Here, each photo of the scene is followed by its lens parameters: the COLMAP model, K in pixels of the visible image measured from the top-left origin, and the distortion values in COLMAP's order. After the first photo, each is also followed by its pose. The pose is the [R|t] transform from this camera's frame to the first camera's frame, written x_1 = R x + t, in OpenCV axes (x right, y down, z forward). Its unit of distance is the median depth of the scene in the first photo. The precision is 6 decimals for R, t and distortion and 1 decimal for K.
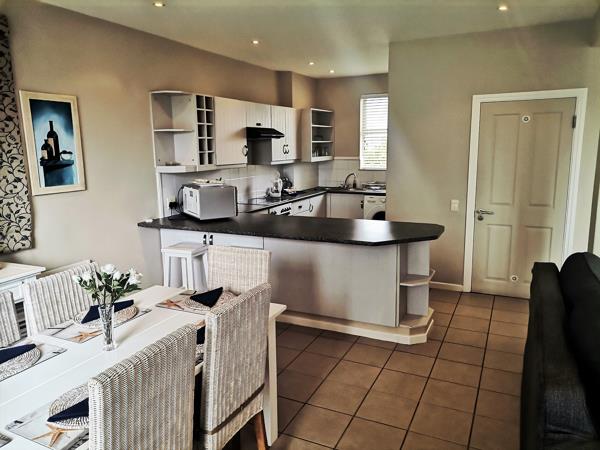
lens RADIAL K [[453.0, 0, 300.6], [0, 453.0, 225.5], [0, 0, 1]] dist [0.040903, -0.011924]
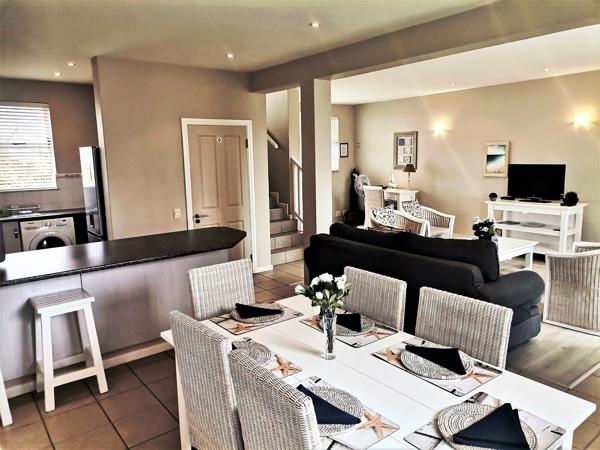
lens RADIAL K [[453.0, 0, 300.1], [0, 453.0, 222.9], [0, 0, 1]] dist [0.040903, -0.011924]
pose [[0.437692, -0.134930, 0.888943, -0.598577], [0.172778, 0.982872, 0.064116, -0.046691], [-0.882368, 0.125527, 0.453508, 0.254078]]
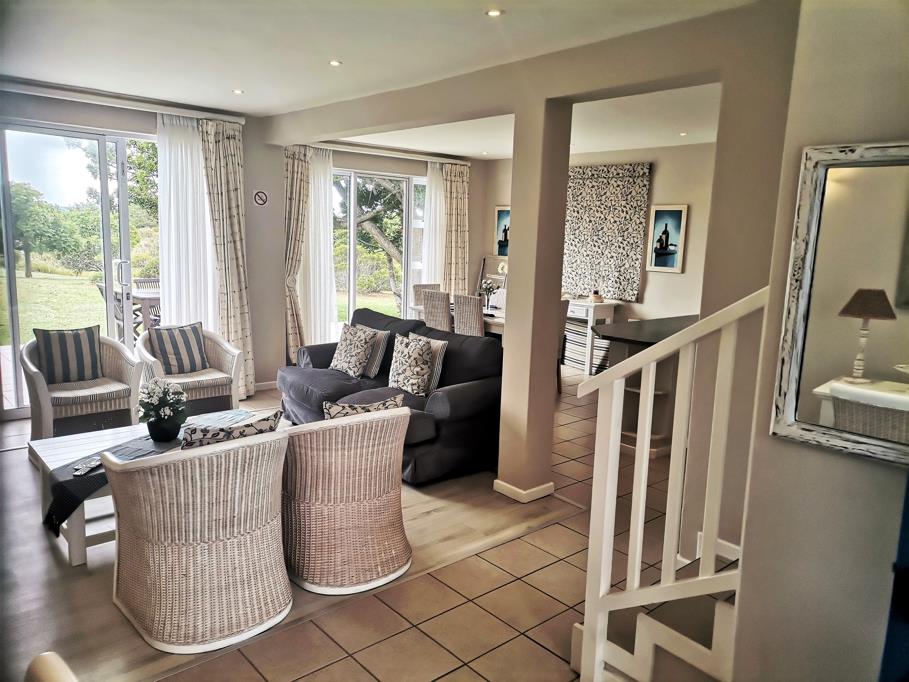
lens RADIAL K [[686.3, 0, 457.0], [0, 686.3, 343.4], [0, 0, 1]] dist [0.040903, -0.011924]
pose [[-0.391374, 0.149281, -0.908043, 1.470483], [-0.190688, 0.952181, 0.238725, -0.211273], [0.900258, 0.266583, -0.344193, 1.018750]]
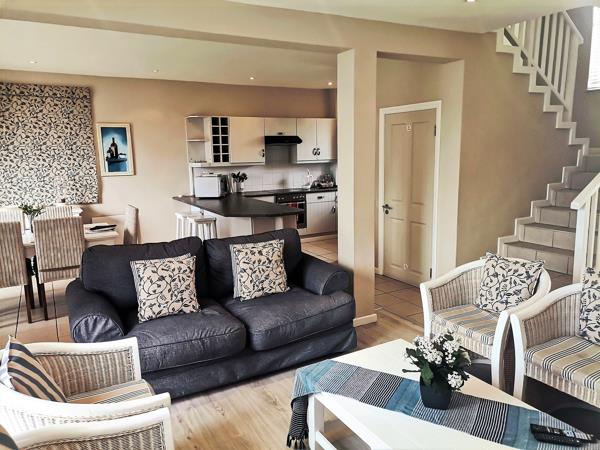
lens RADIAL K [[453.0, 0, 300.6], [0, 453.0, 226.6], [0, 0, 1]] dist [0.040903, -0.011924]
pose [[0.823269, 0.096568, -0.559377, 0.964308], [-0.093431, 0.995036, 0.034268, 0.001817], [0.559909, 0.024051, 0.828205, -0.103581]]
